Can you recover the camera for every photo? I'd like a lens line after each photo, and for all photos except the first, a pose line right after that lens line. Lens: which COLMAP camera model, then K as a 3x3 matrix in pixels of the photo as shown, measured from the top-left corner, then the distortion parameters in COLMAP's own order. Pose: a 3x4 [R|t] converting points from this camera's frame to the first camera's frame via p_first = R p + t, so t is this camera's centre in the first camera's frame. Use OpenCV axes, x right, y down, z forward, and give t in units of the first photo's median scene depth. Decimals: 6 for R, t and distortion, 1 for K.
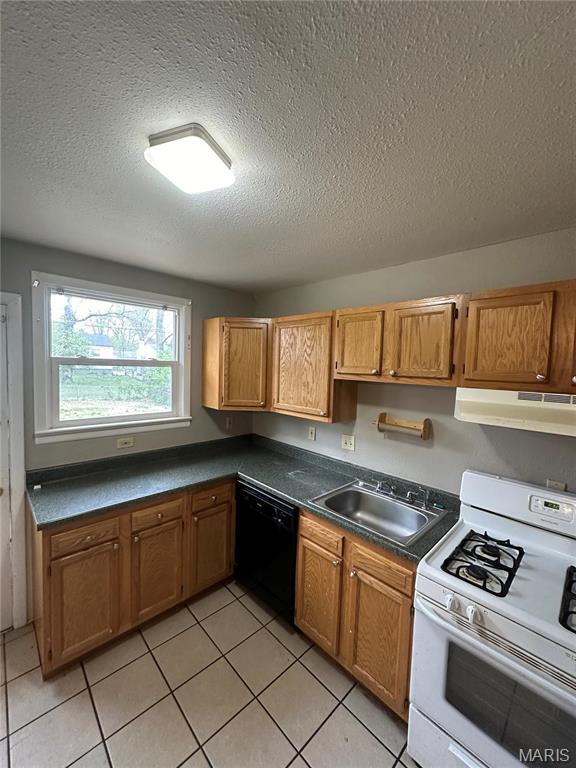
lens RADIAL K [[308.5, 0, 287.9], [0, 308.5, 383.9], [0, 0, 1]] dist [-0.001014, 0.001345]
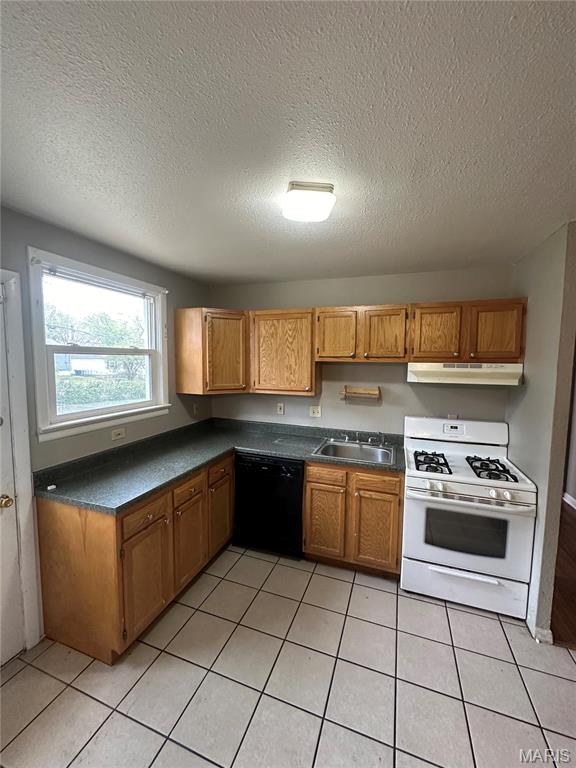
lens RADIAL K [[308.5, 0, 288.2], [0, 308.5, 384.0], [0, 0, 1]] dist [-0.001014, 0.001345]
pose [[0.897184, -0.057905, 0.437844, -0.552423], [0.045166, 0.998200, 0.039462, 0.024025], [-0.439340, -0.015629, 0.898185, -0.120891]]
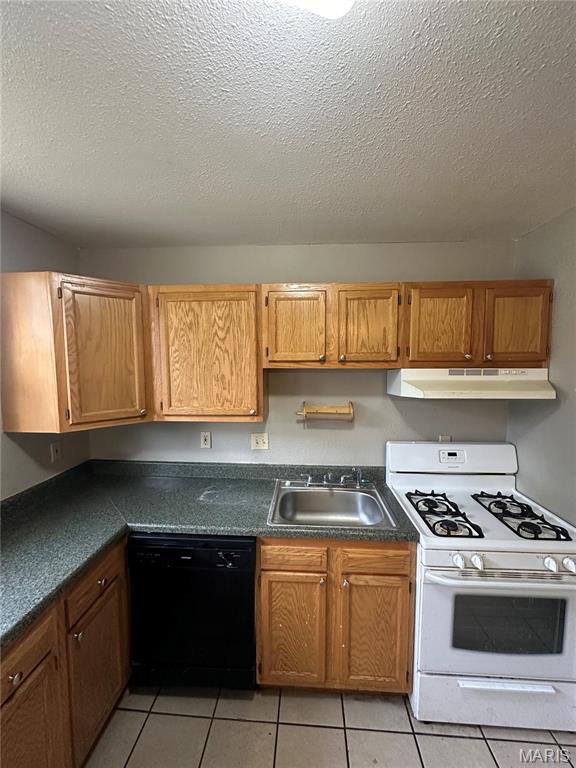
lens RADIAL K [[308.5, 0, 288.1], [0, 308.5, 383.4], [0, 0, 1]] dist [-0.001014, 0.001345]
pose [[0.737101, -0.085505, 0.670352, -0.375929], [0.065321, 0.996333, 0.055260, -0.018266], [-0.672619, 0.003056, 0.739983, 0.361857]]
